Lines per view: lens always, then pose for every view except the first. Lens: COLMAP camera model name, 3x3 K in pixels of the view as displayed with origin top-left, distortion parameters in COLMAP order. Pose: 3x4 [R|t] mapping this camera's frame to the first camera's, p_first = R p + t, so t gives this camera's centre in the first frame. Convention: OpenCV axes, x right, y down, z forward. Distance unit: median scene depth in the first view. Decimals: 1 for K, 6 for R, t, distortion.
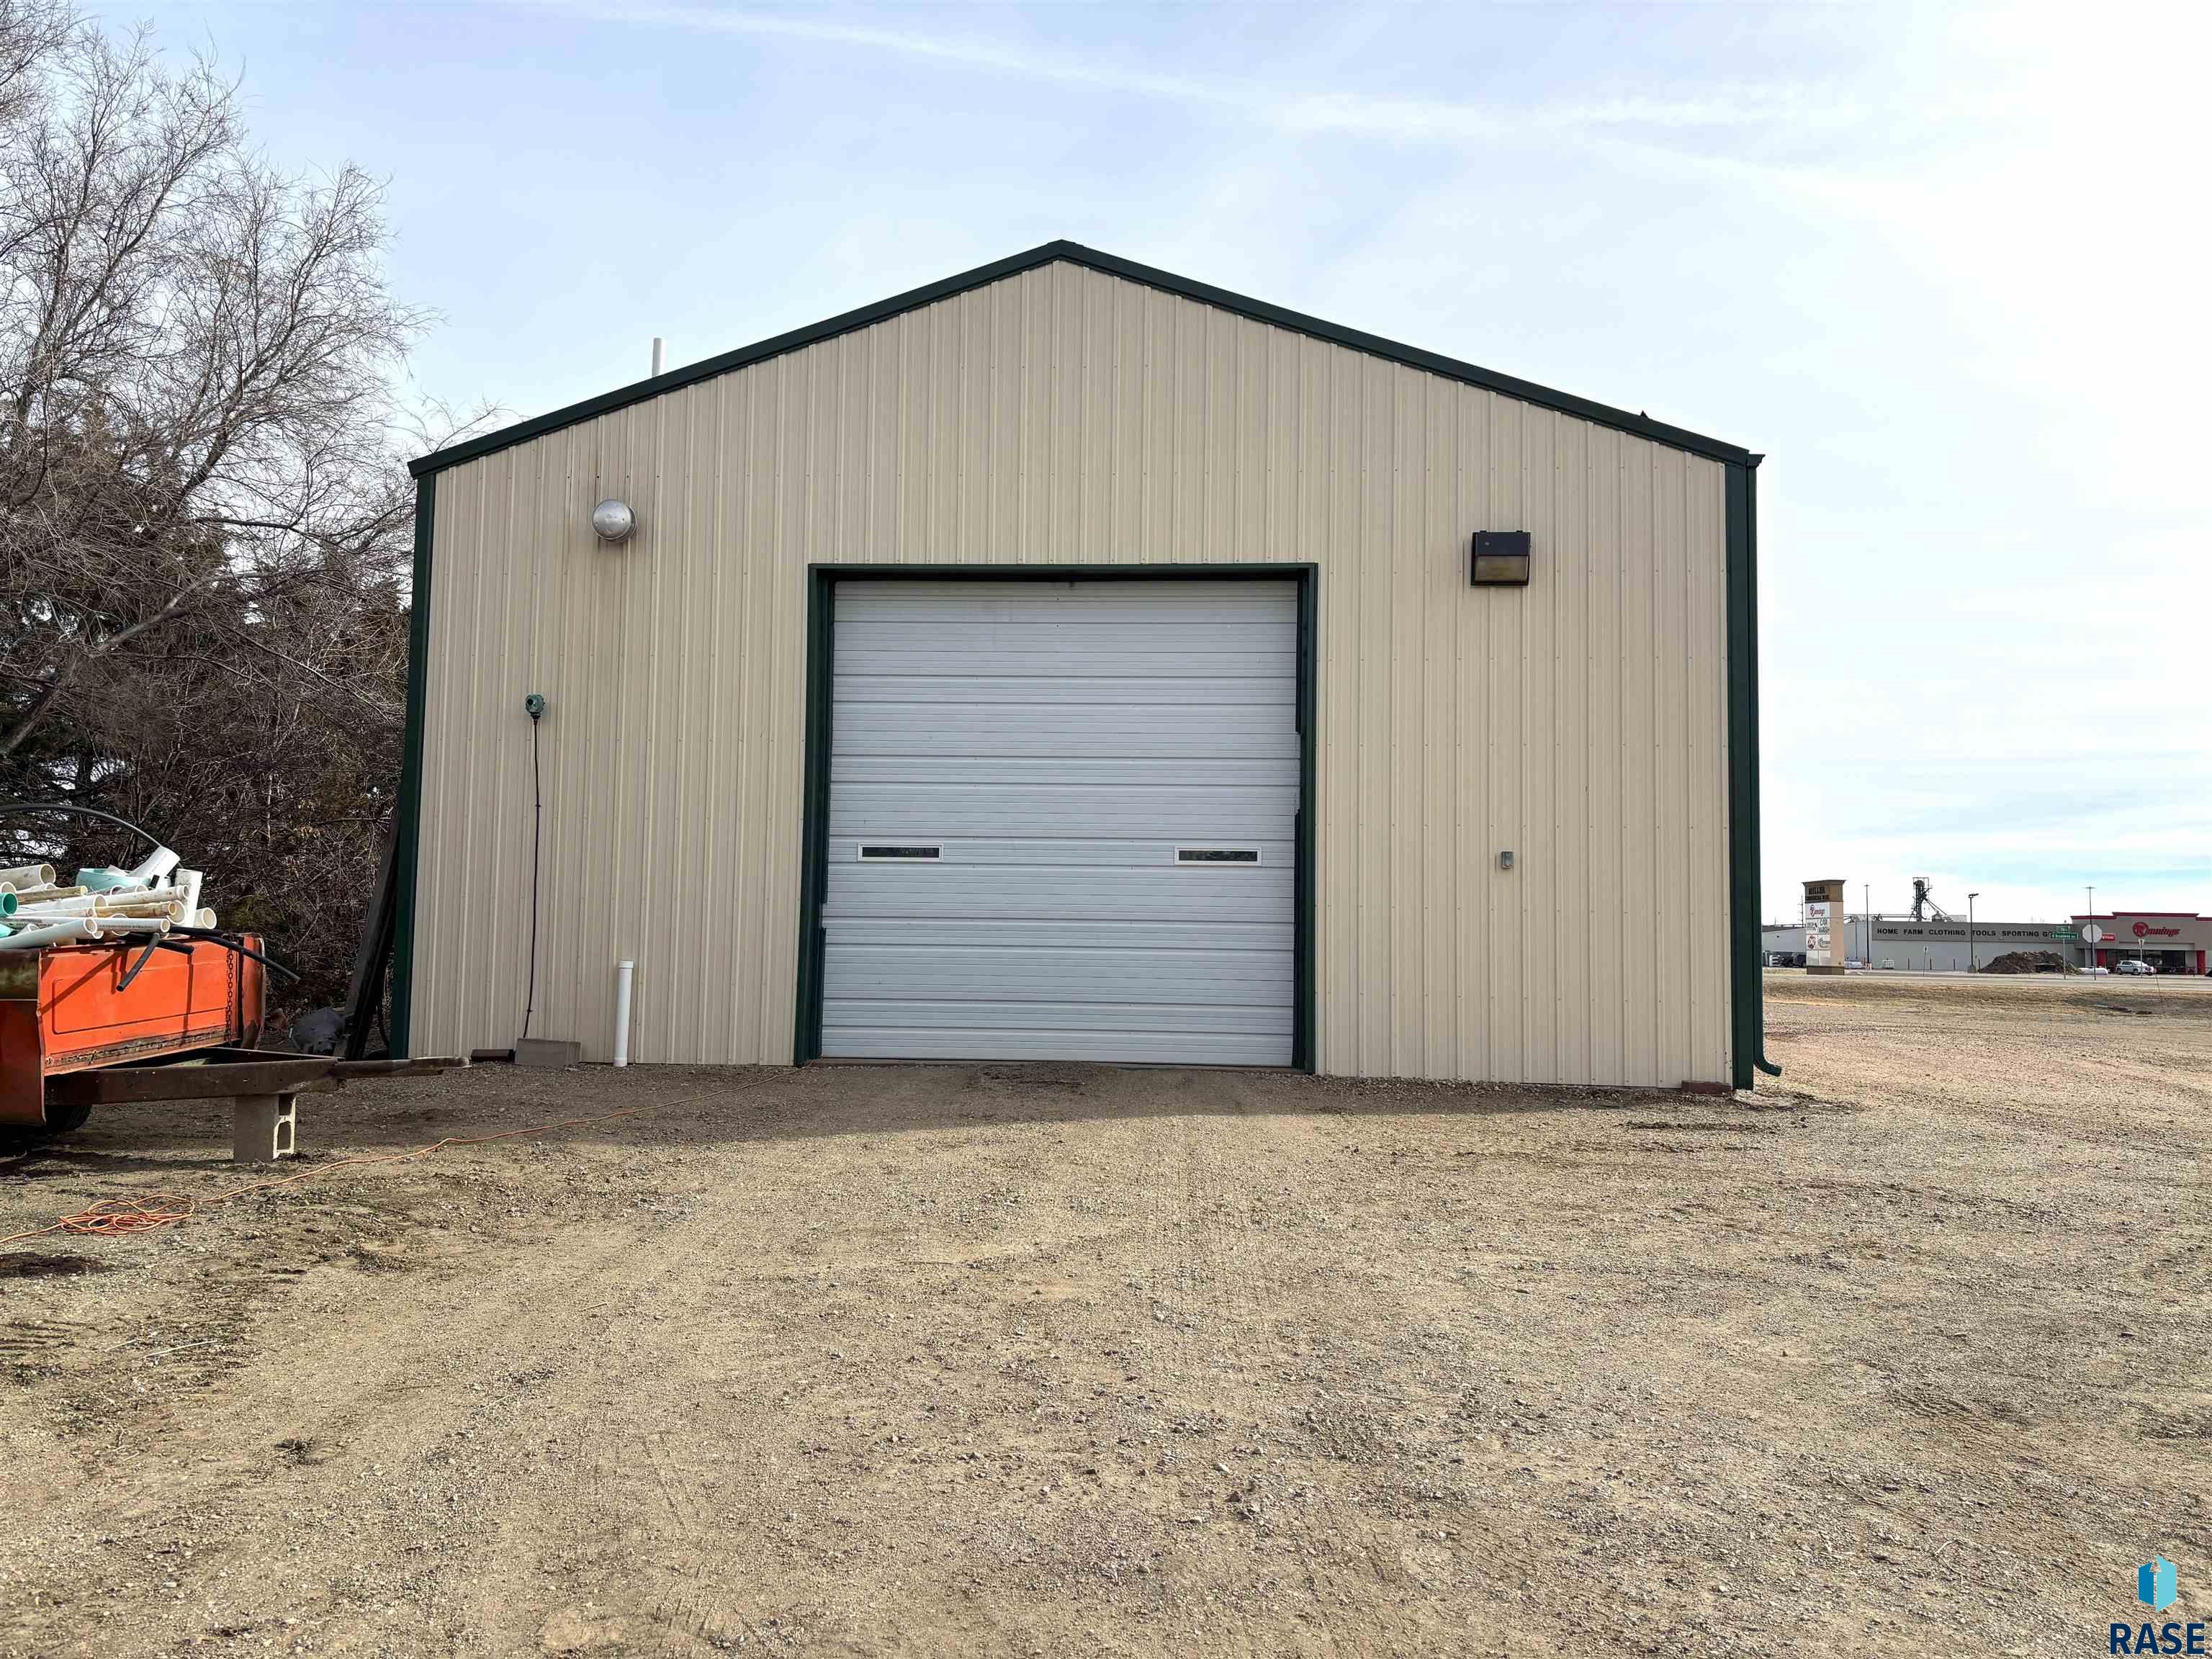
lens RADIAL K [[1601.9, 0, 1167.9], [0, 1601.9, 819.2], [0, 0, 1]] dist [0.056148, -0.001316]
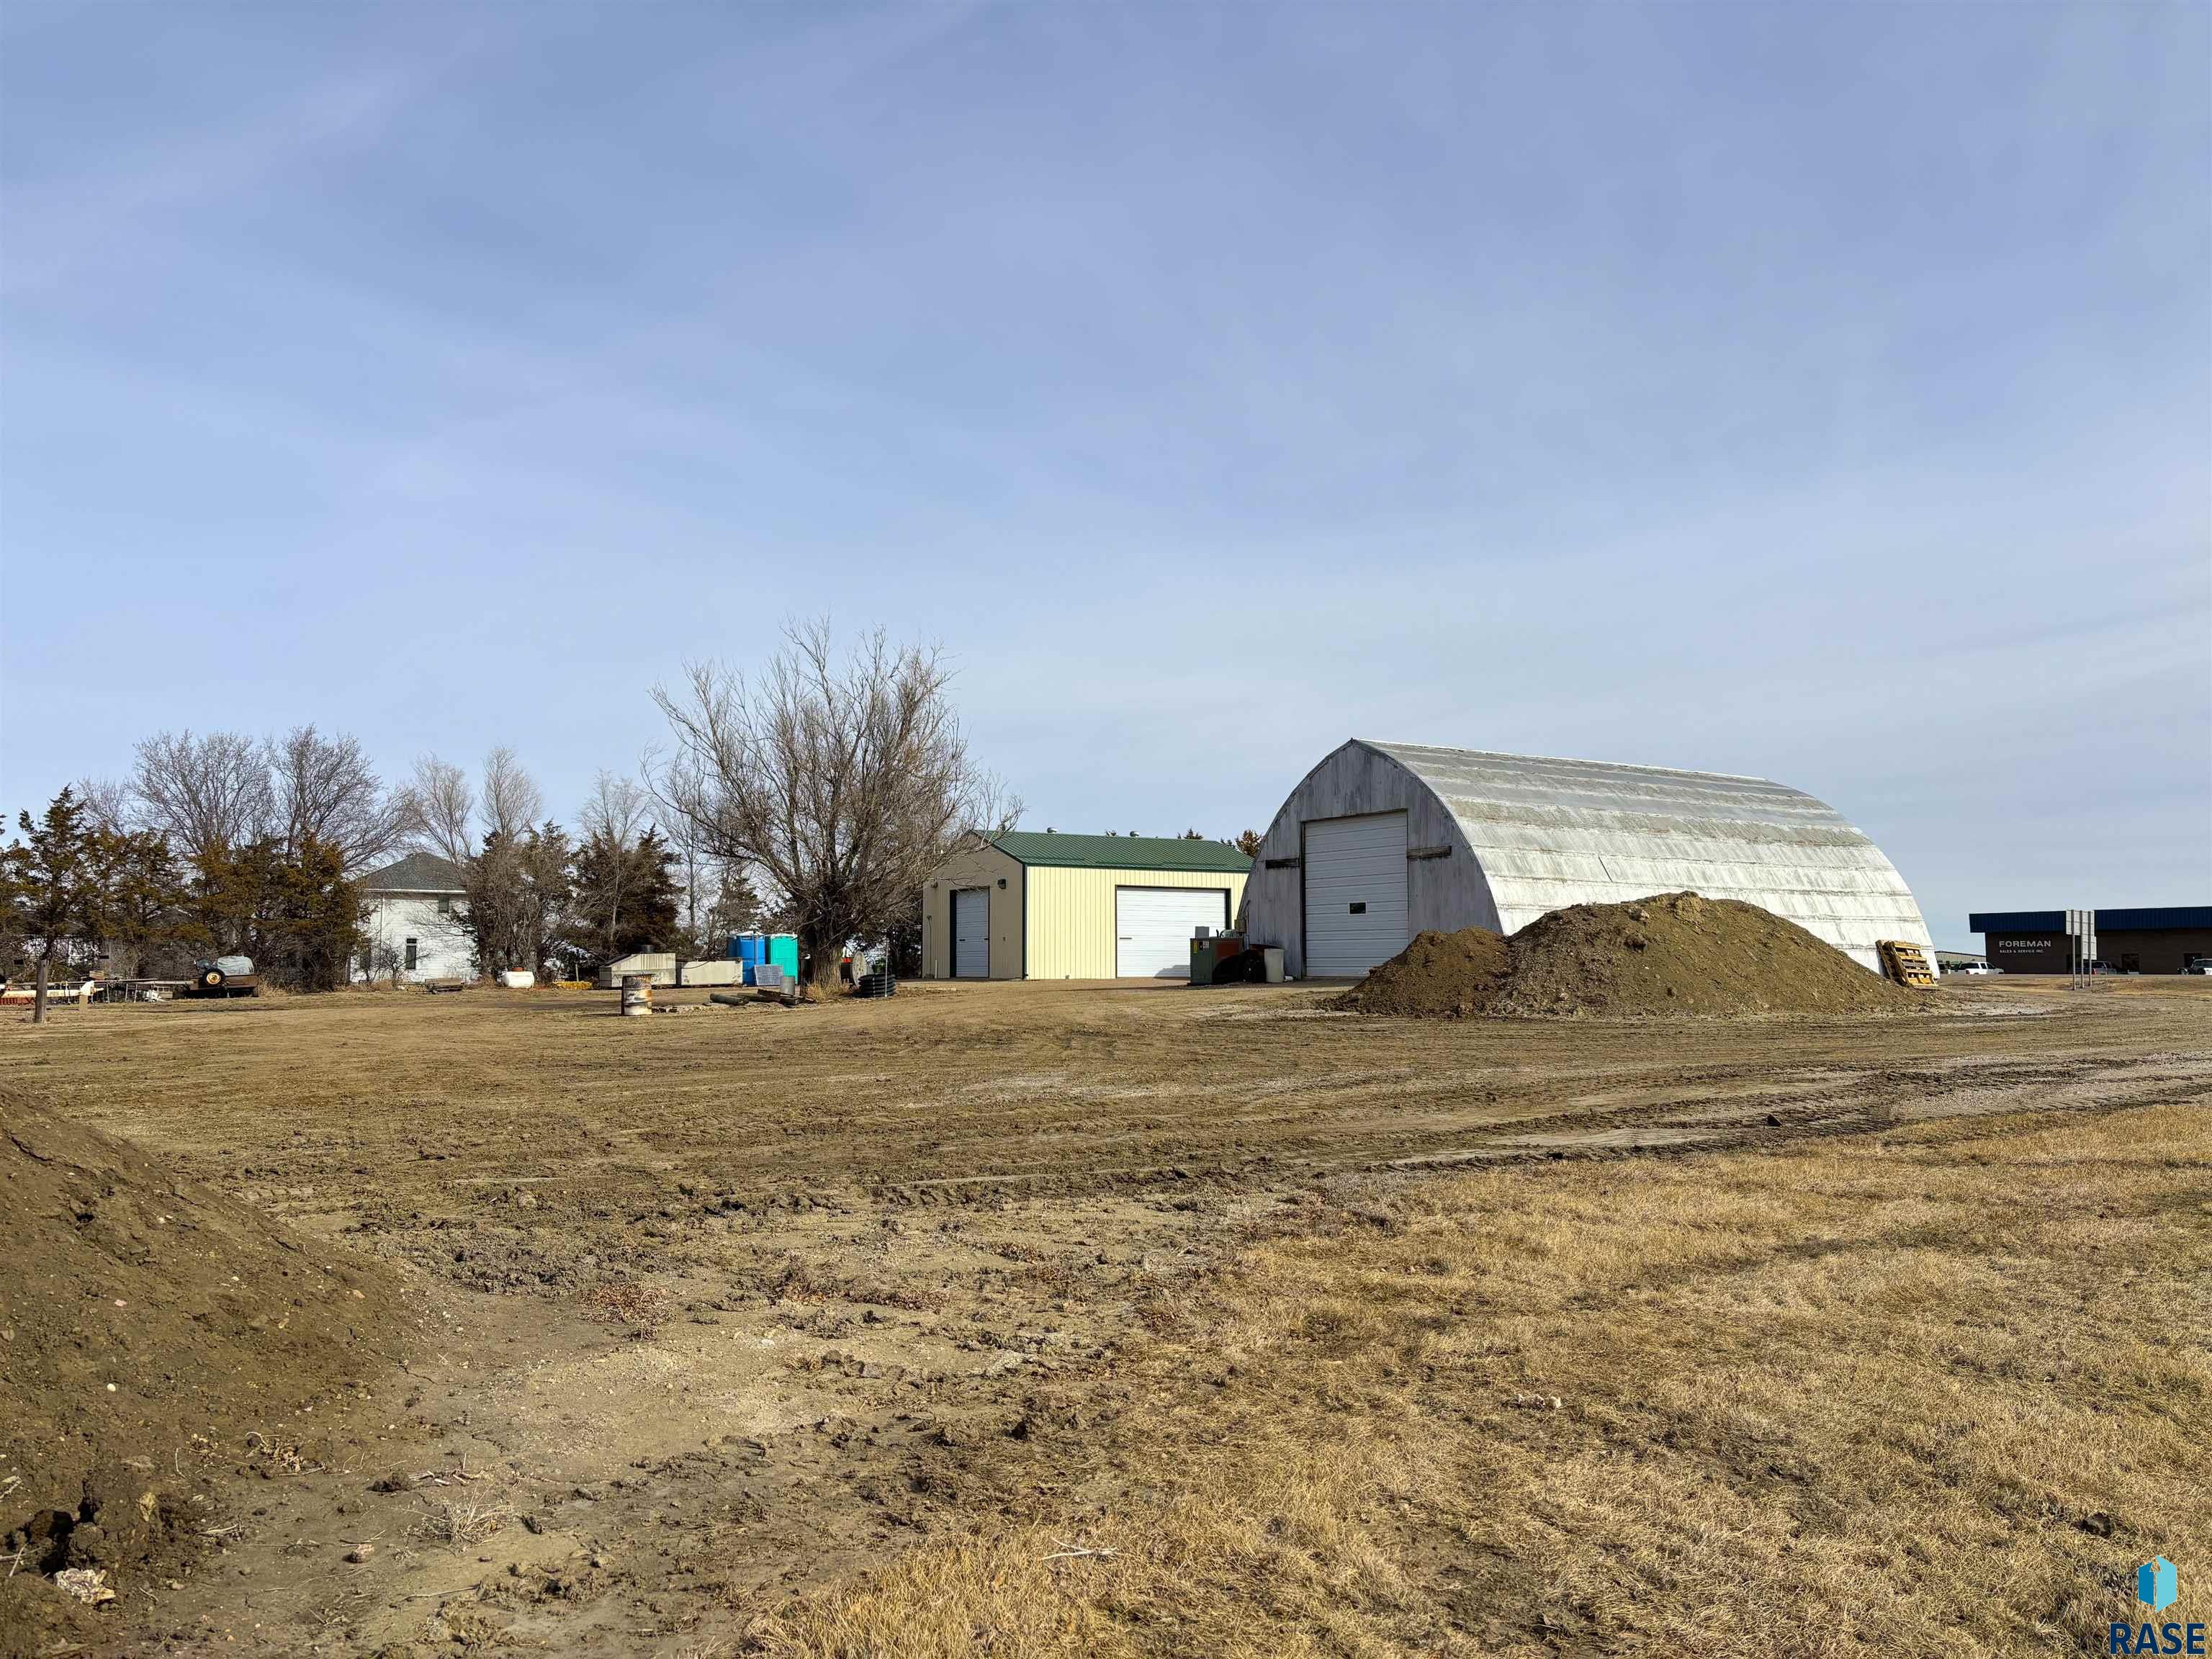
lens RADIAL K [[1639.4, 0, 1069.7], [0, 1639.4, 802.6], [0, 0, 1]] dist [0.035695, -0.001389]
pose [[0.535815, -0.100964, -0.838277, 4.900381], [0.076418, 0.994549, -0.070940, -0.021757], [0.840870, -0.026048, 0.540610, -1.767819]]
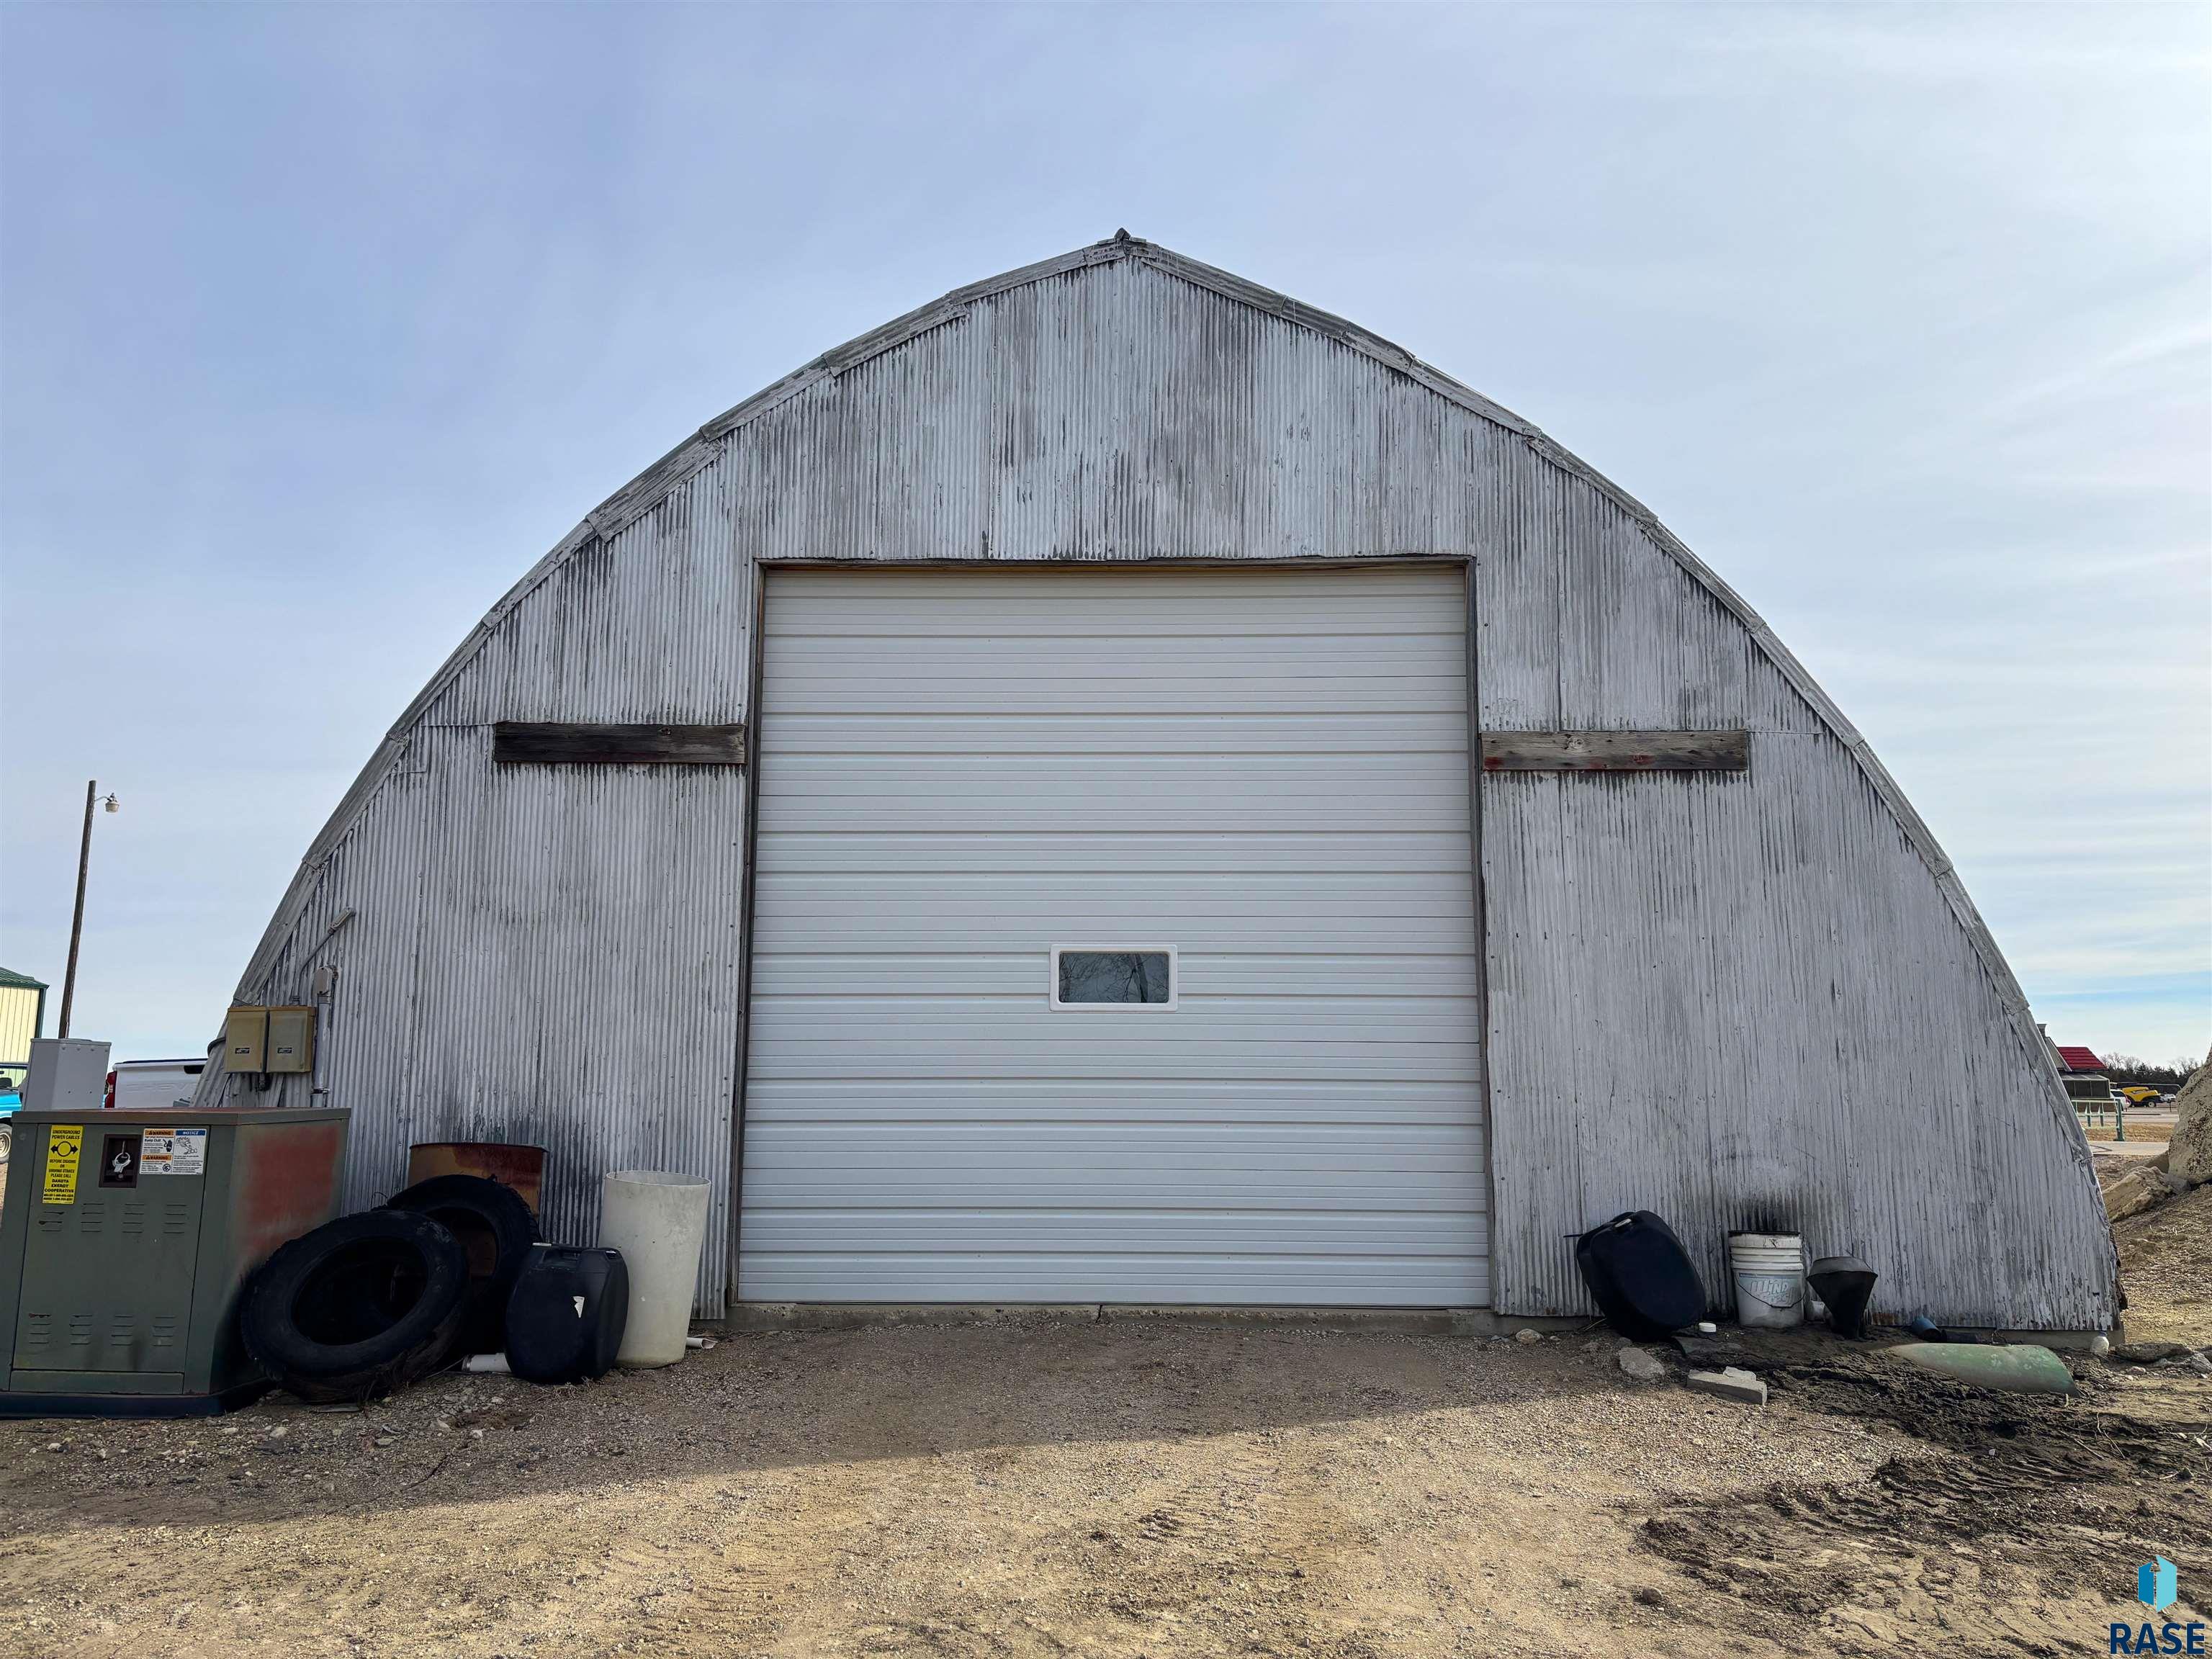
lens RADIAL K [[1639.4, 0, 1069.7], [0, 1639.4, 802.6], [0, 0, 1]] dist [0.035695, -0.001389]
pose [[0.999847, -0.012733, -0.012018, 2.586979], [0.011552, 0.995540, -0.093634, -0.009852], [0.013157, 0.093481, 0.995534, -0.330342]]
